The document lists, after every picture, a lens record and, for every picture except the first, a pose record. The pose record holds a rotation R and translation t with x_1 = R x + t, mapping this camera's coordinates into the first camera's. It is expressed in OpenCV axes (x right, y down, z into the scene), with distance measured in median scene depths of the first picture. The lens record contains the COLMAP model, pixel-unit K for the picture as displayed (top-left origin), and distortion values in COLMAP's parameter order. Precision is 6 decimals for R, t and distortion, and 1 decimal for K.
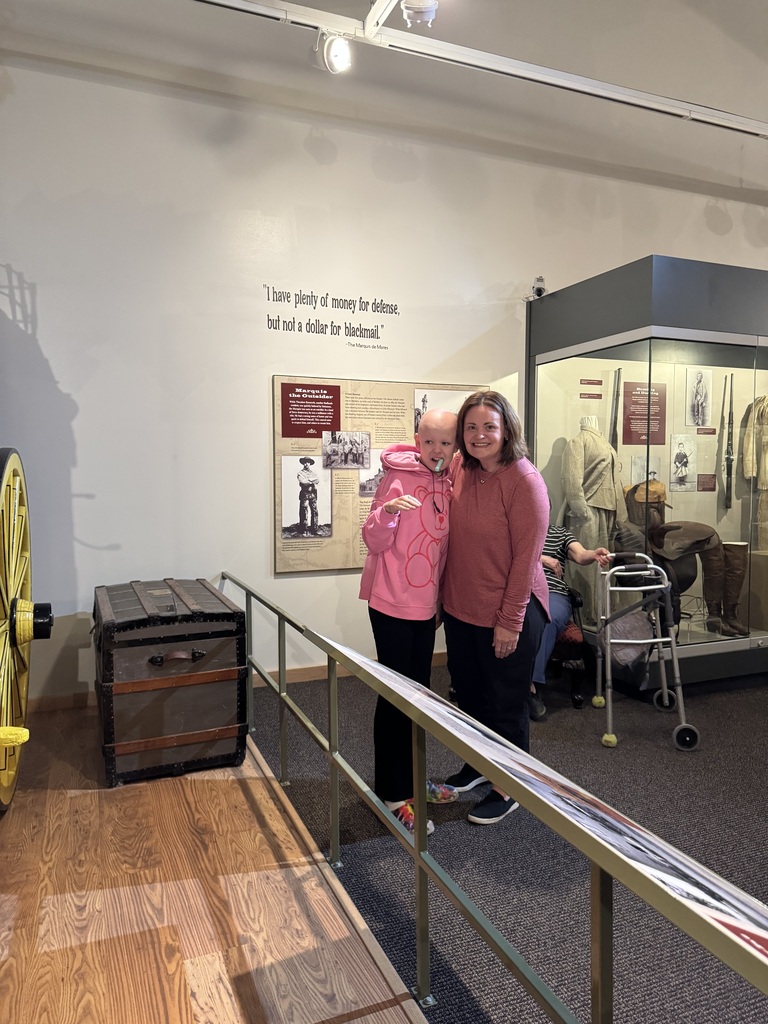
lens RADIAL K [[721.5, 0, 384.0], [0, 721.5, 512.0], [0, 0, 1]] dist [0.007313, 0.001060]
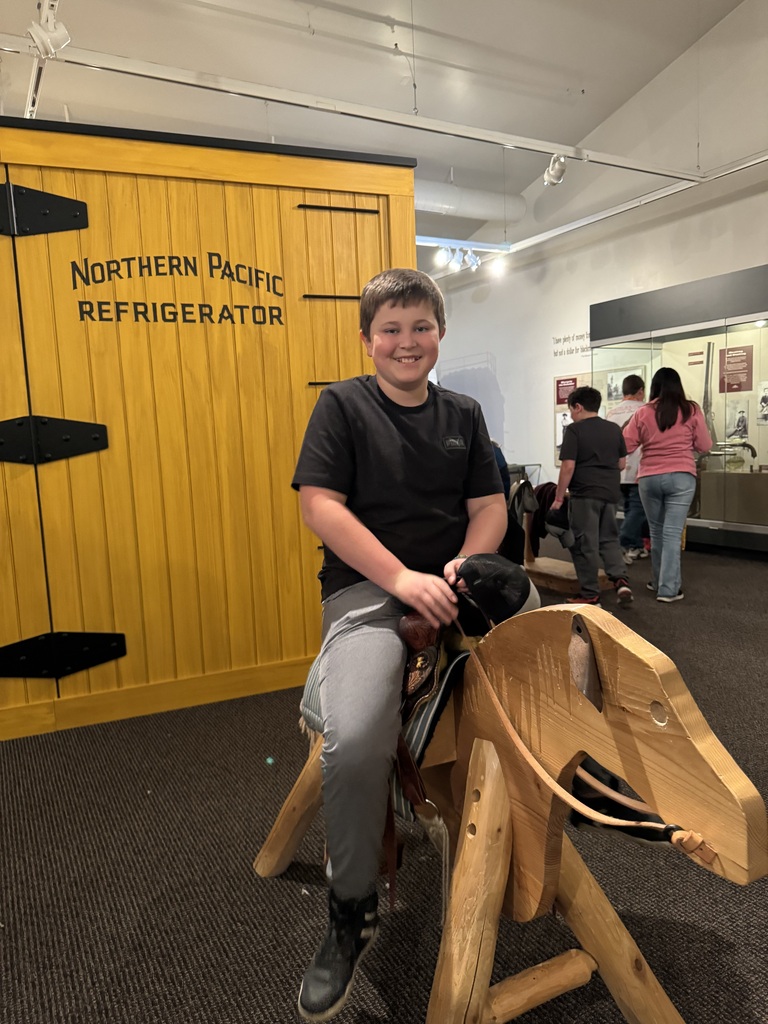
lens RADIAL K [[699.5, 0, 384.0], [0, 699.5, 512.0], [0, 0, 1]] dist [-0.003356, -0.001641]
pose [[0.141325, 0.102178, -0.984676, 1.918263], [-0.023210, 0.994728, 0.099890, 0.021409], [0.989691, 0.008737, 0.142951, 0.168378]]
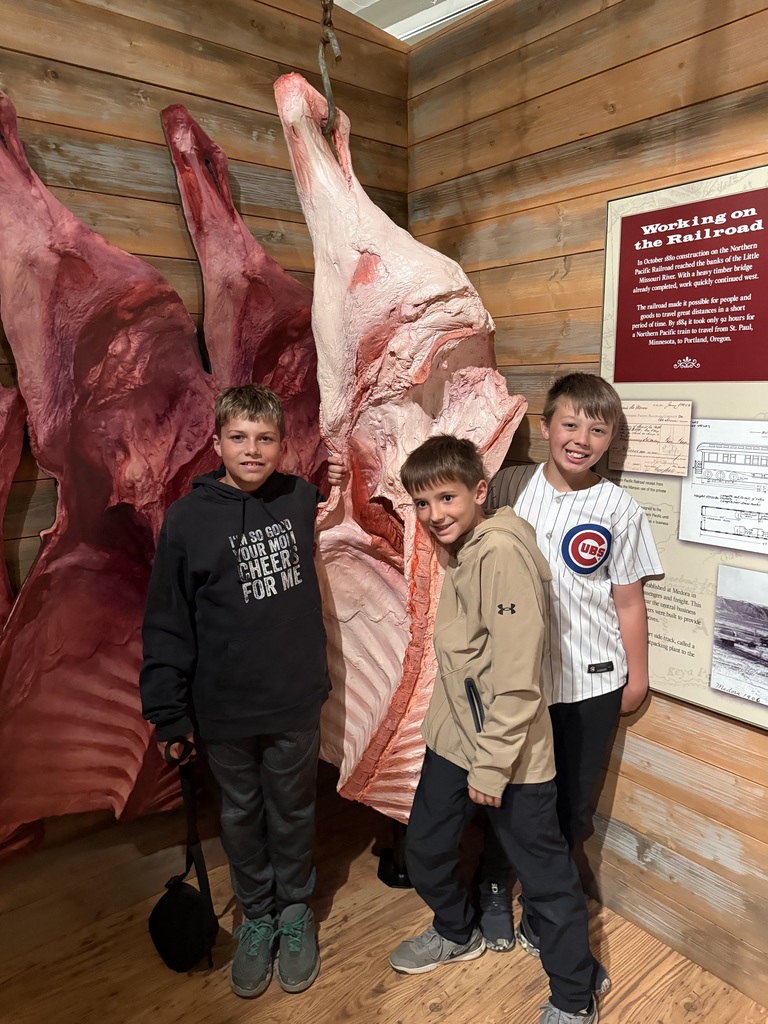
lens RADIAL K [[732.6, 0, 384.0], [0, 732.6, 512.0], [0, 0, 1]] dist [0.000962, 0.000323]
pose [[0.282749, 0.162059, -0.945405, 0.213965], [-0.049971, 0.986774, 0.154206, -0.076797], [0.957891, 0.003642, 0.287108, 0.757771]]
